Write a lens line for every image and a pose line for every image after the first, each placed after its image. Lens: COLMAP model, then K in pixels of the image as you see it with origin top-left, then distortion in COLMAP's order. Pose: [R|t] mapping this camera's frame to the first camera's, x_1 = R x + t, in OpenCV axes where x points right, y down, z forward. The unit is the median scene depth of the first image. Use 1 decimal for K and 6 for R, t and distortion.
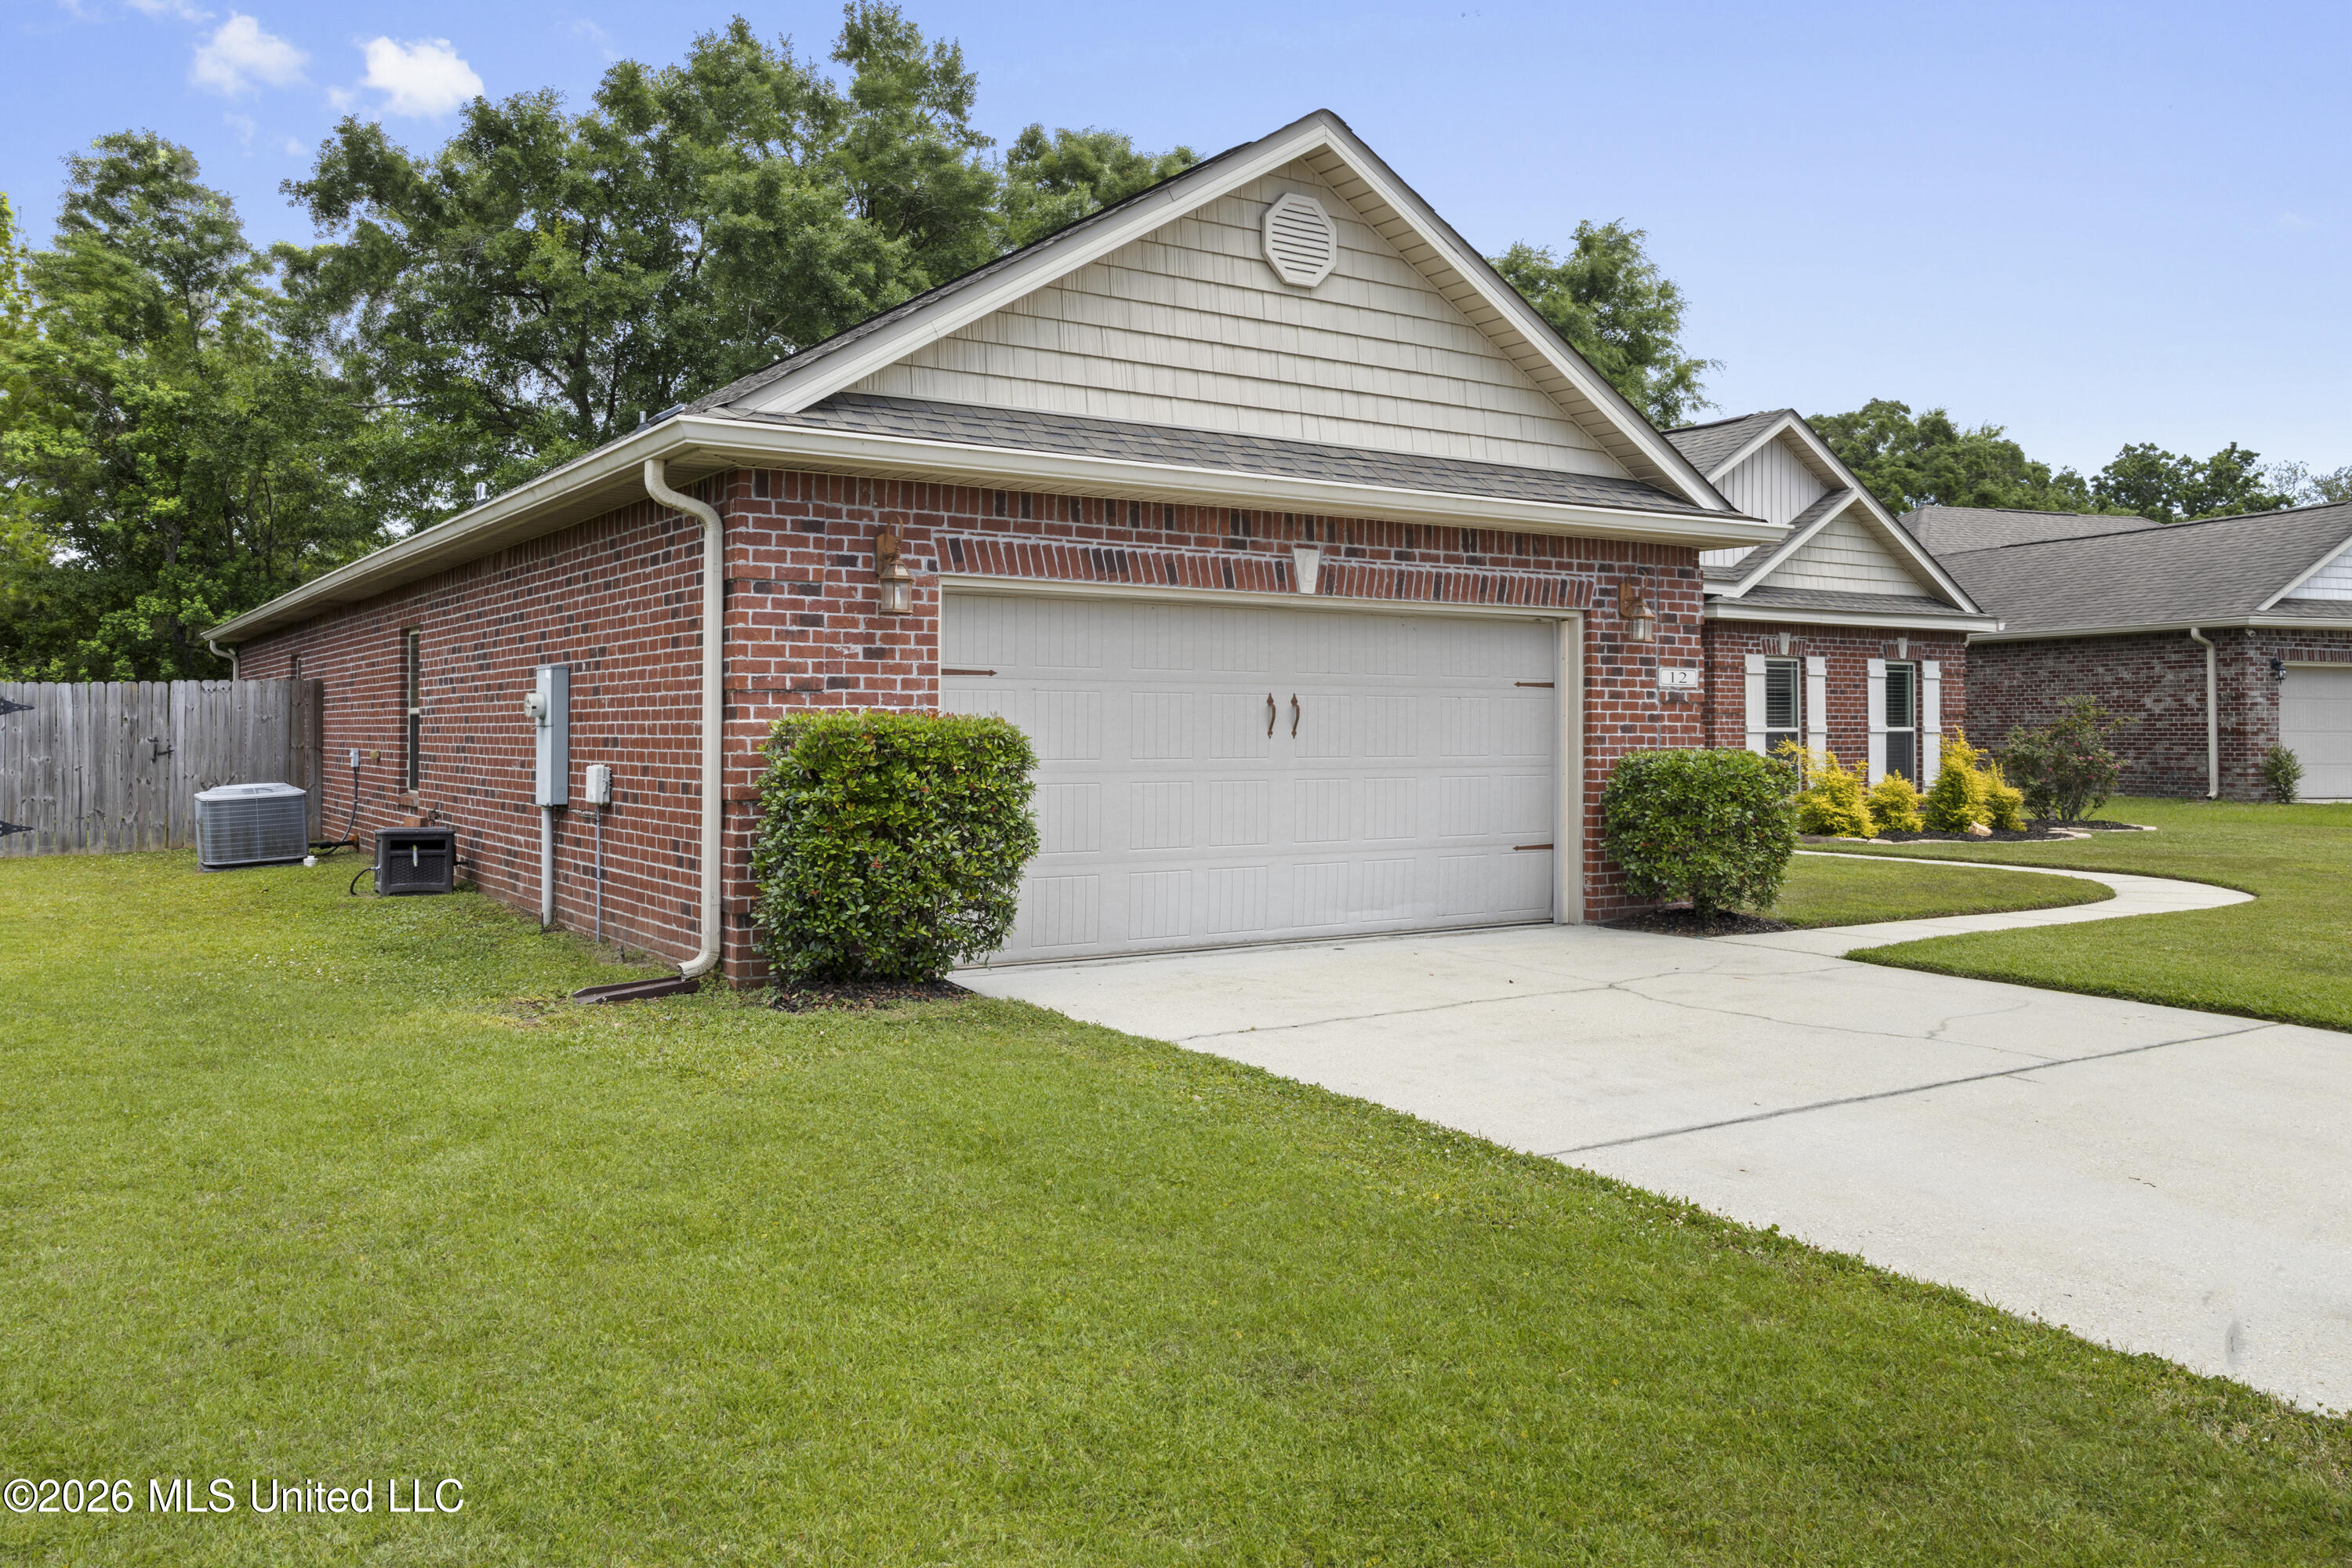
lens RADIAL K [[1762.8, 0, 1228.6], [0, 1762.8, 706.5], [0, 0, 1]] dist [-0.002764, 0.004069]
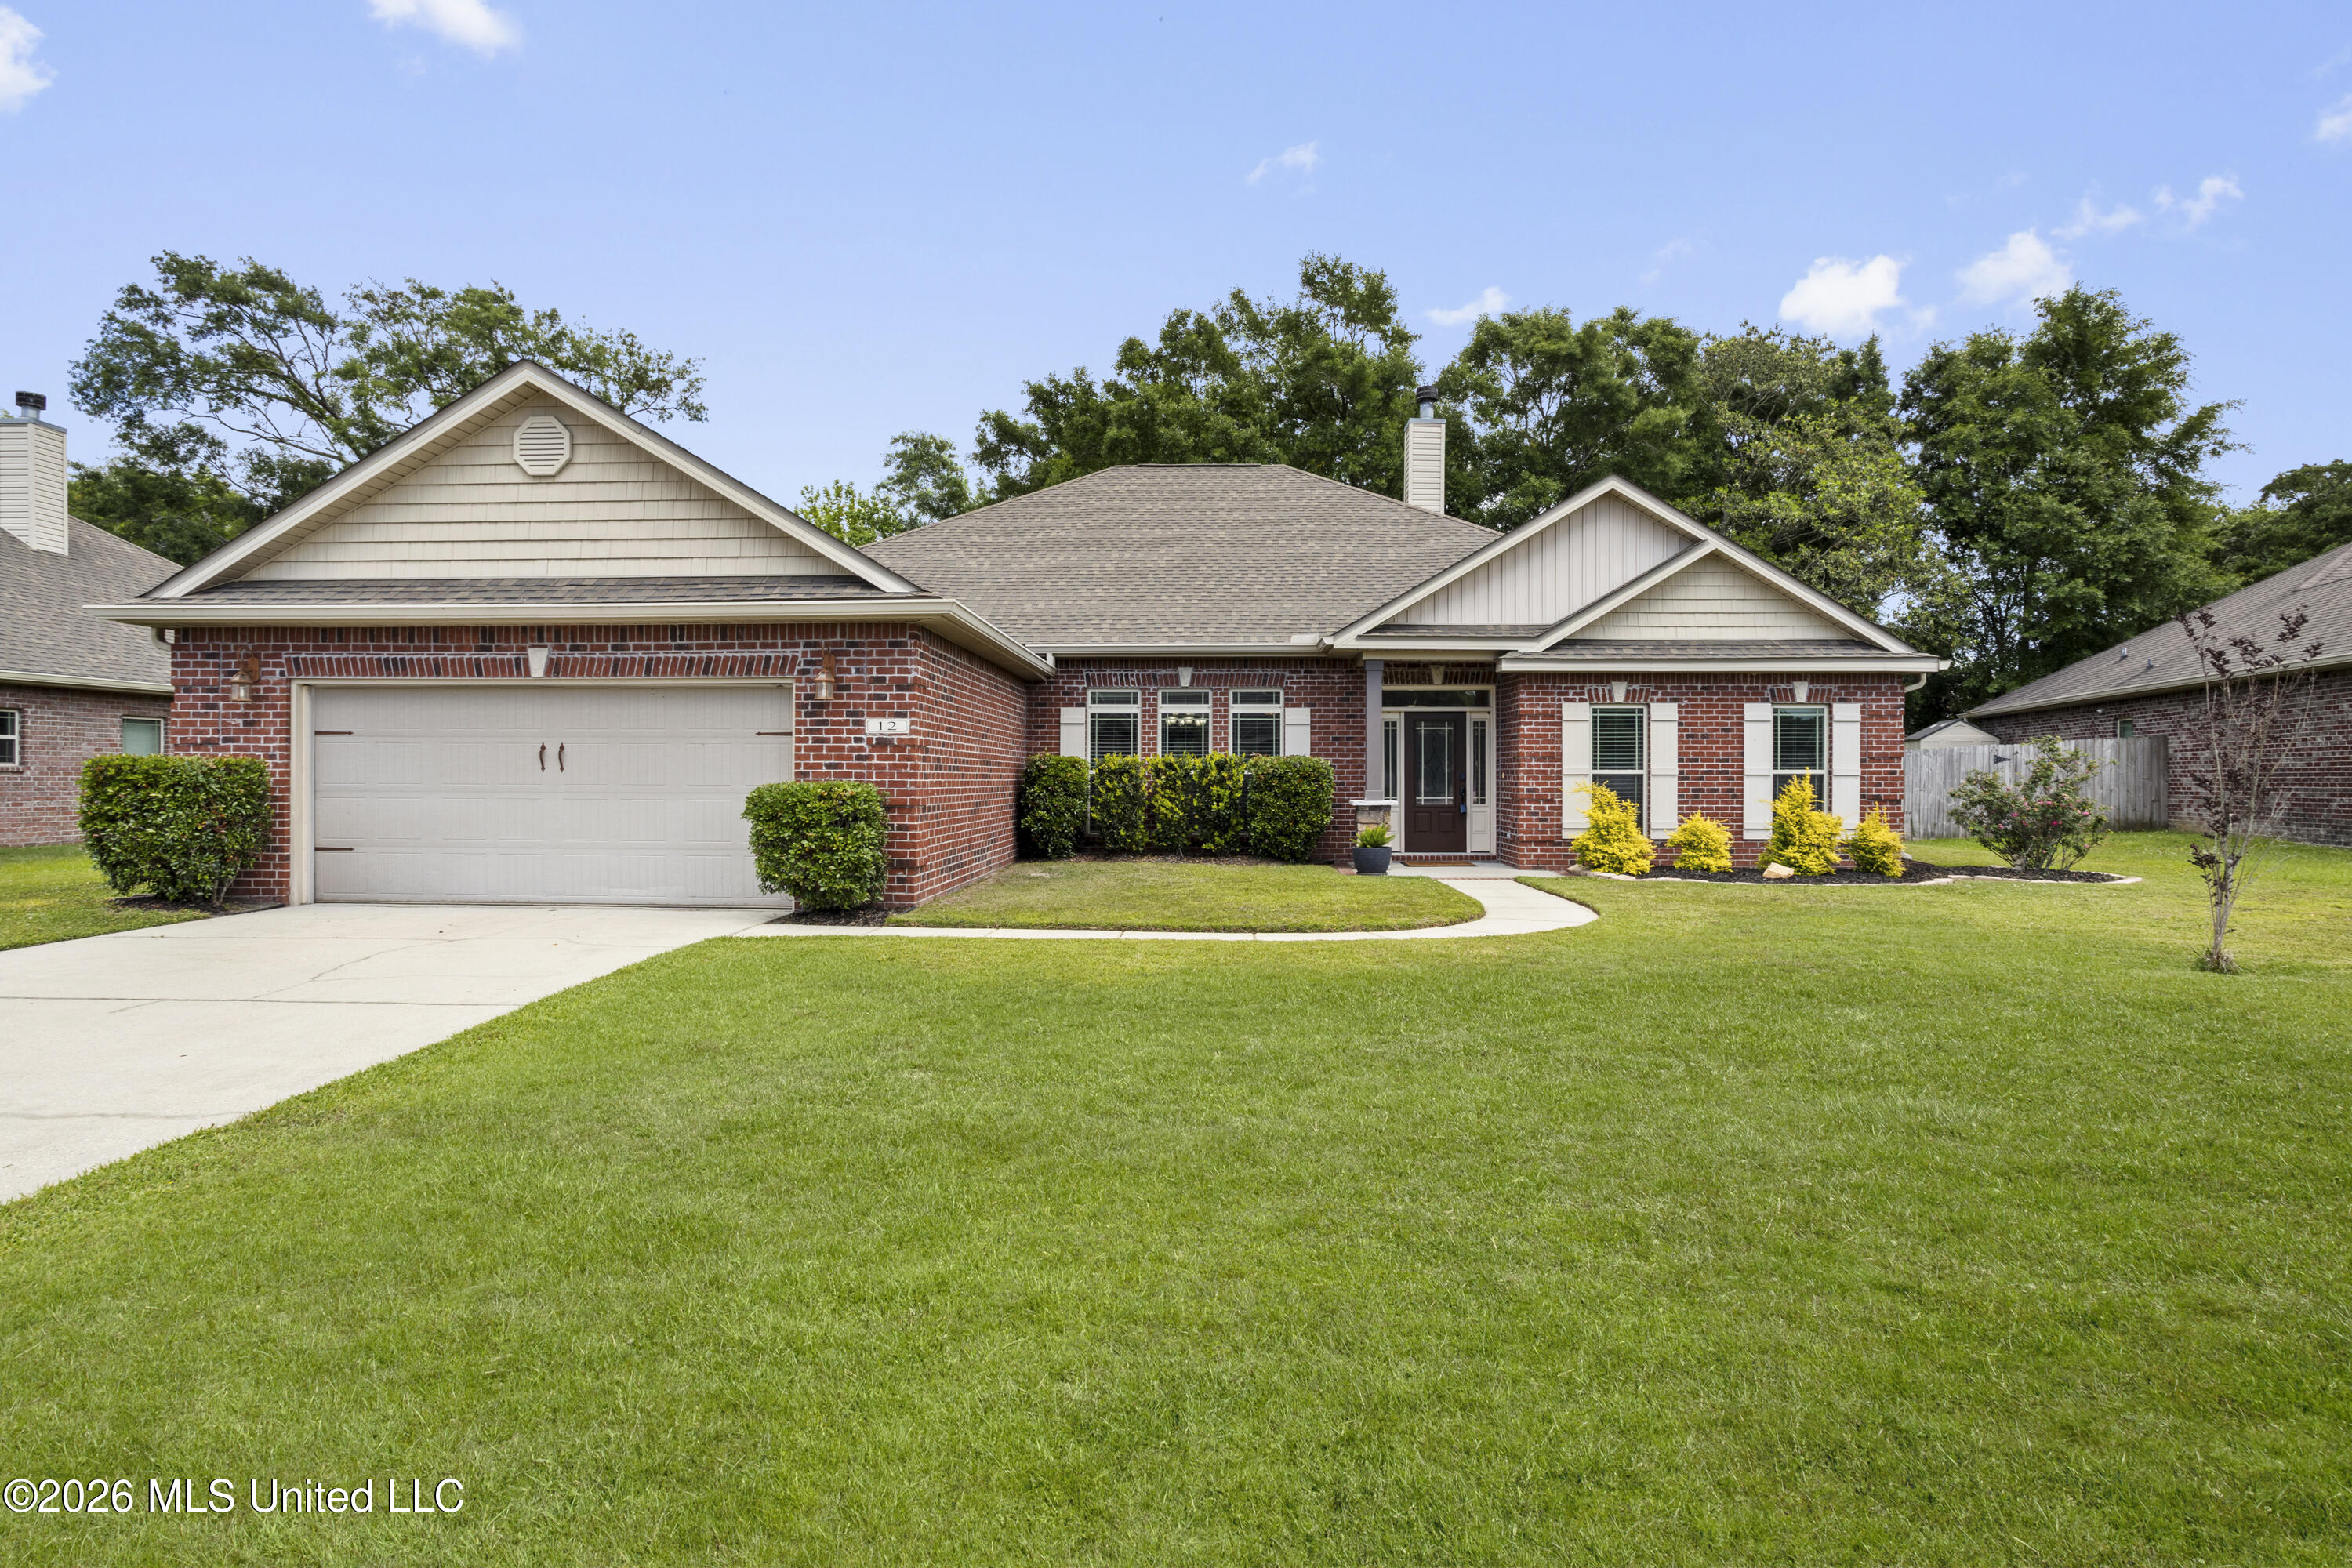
lens RADIAL K [[1277.3, 0, 1233.0], [0, 1277.3, 789.1], [0, 0, 1]] dist [-0.025633, 0.007326]
pose [[0.806756, 0.007753, -0.590833, 1.135225], [0.005082, 0.999786, 0.020059, 0.013704], [0.590862, -0.019185, 0.806544, 0.447637]]
